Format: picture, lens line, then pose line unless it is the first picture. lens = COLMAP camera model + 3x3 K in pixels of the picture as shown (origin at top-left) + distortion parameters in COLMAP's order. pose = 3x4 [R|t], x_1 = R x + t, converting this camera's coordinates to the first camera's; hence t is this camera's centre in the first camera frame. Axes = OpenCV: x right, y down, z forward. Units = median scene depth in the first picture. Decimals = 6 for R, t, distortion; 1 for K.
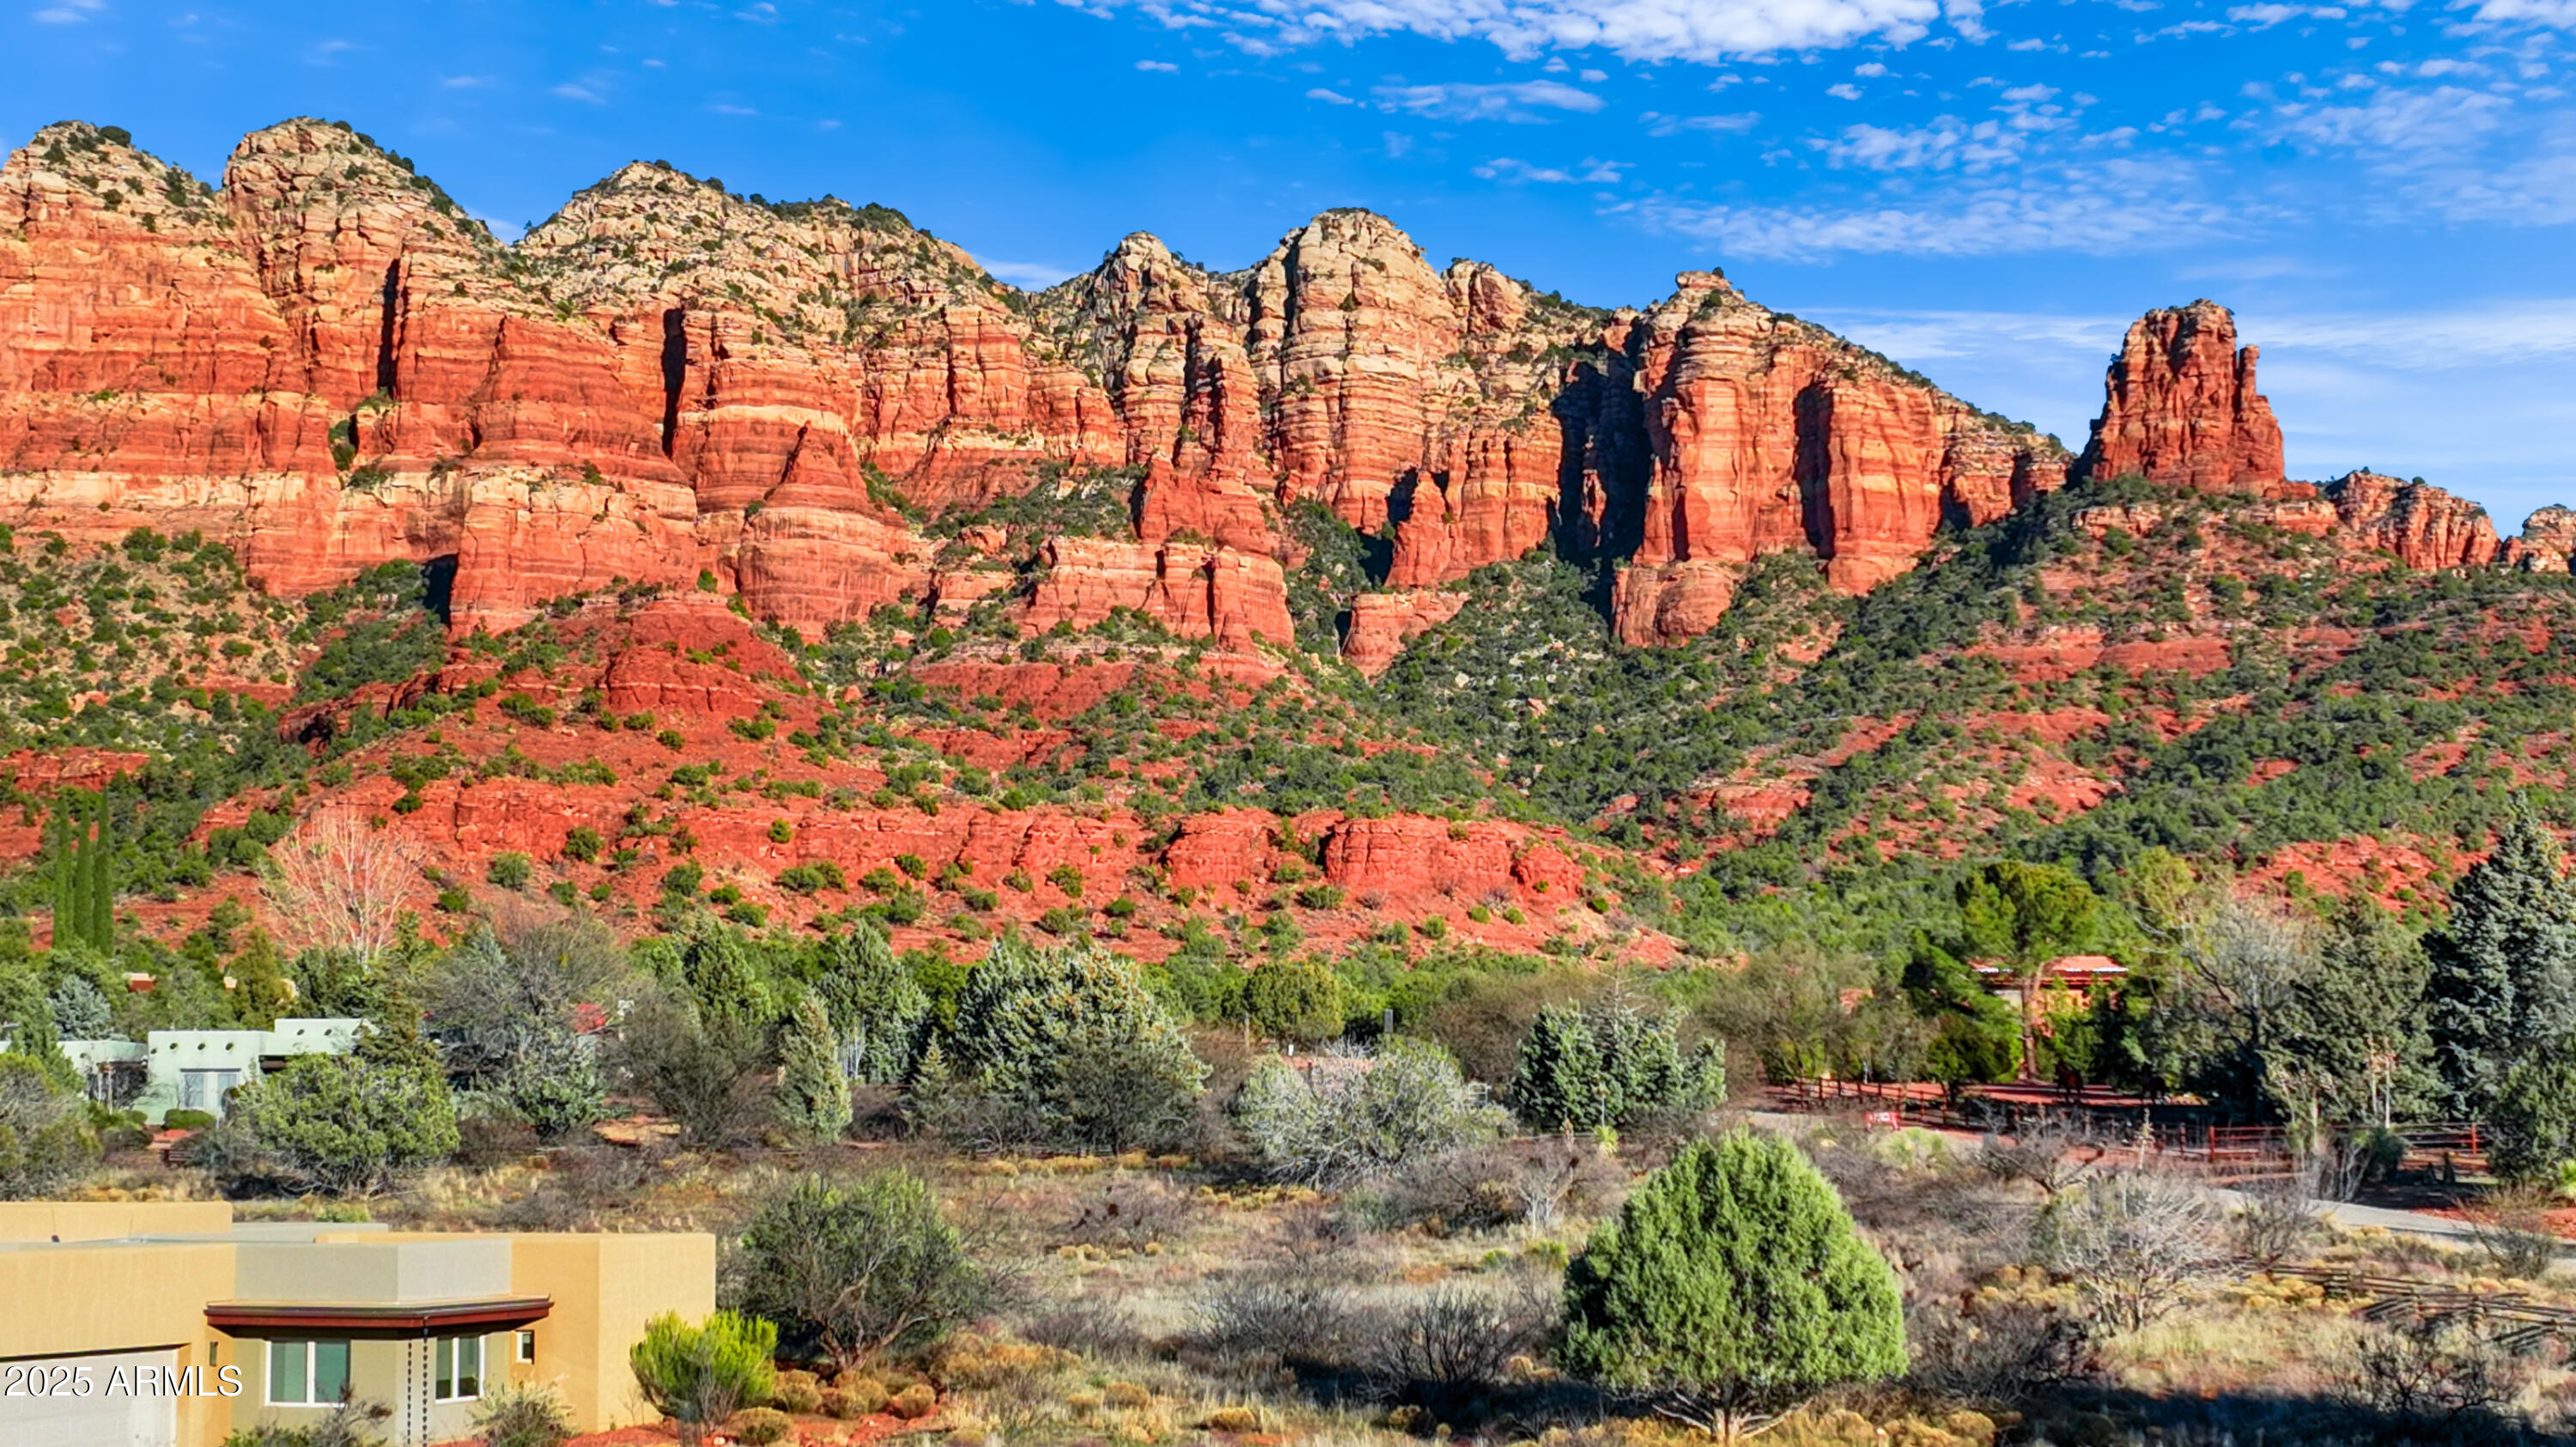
lens RADIAL K [[4349.7, 0, 1400.9], [0, 4349.7, 780.5], [0, 0, 1]] dist [0.025177, 0.000000]
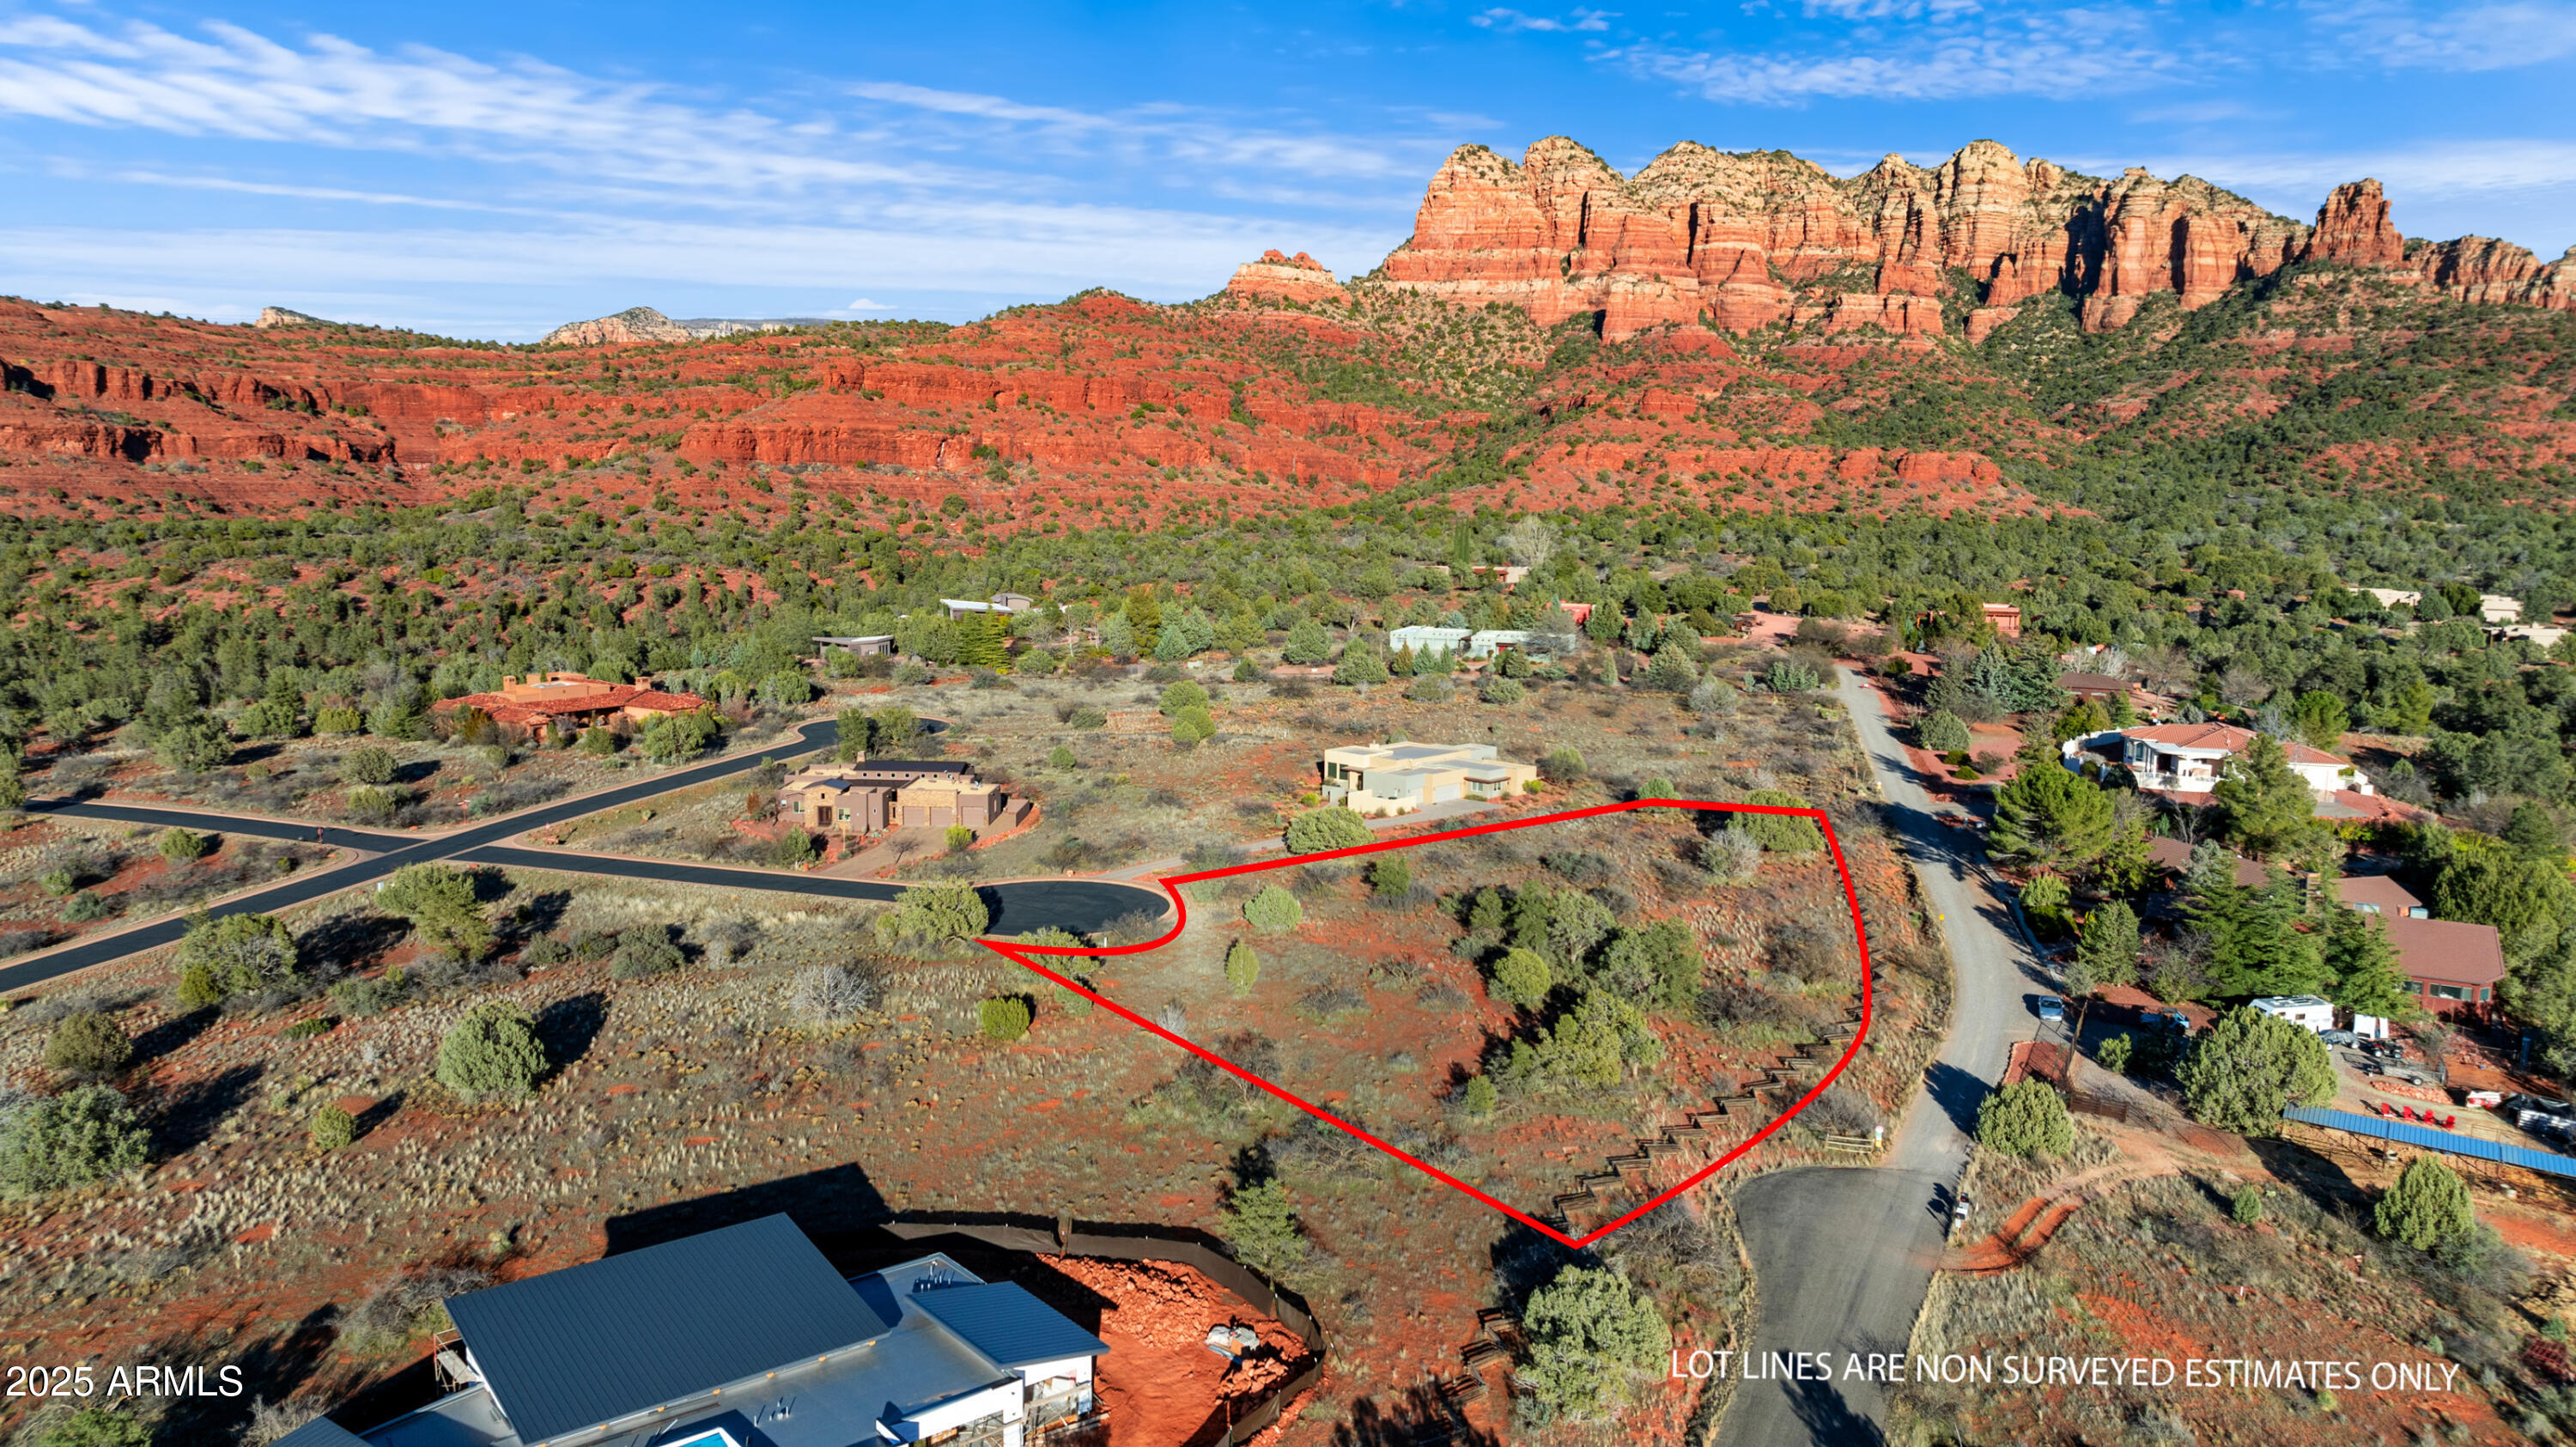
lens RADIAL K [[1820.3, 0, 1343.2], [0, 1820.3, 760.9], [0, 0, 1]] dist [-0.022011, 0.004913]
pose [[0.934332, 0.073503, -0.348743, 0.036411], [0.009338, 0.973118, 0.230118, -0.036939], [0.356283, -0.218263, 0.908528, -0.111652]]
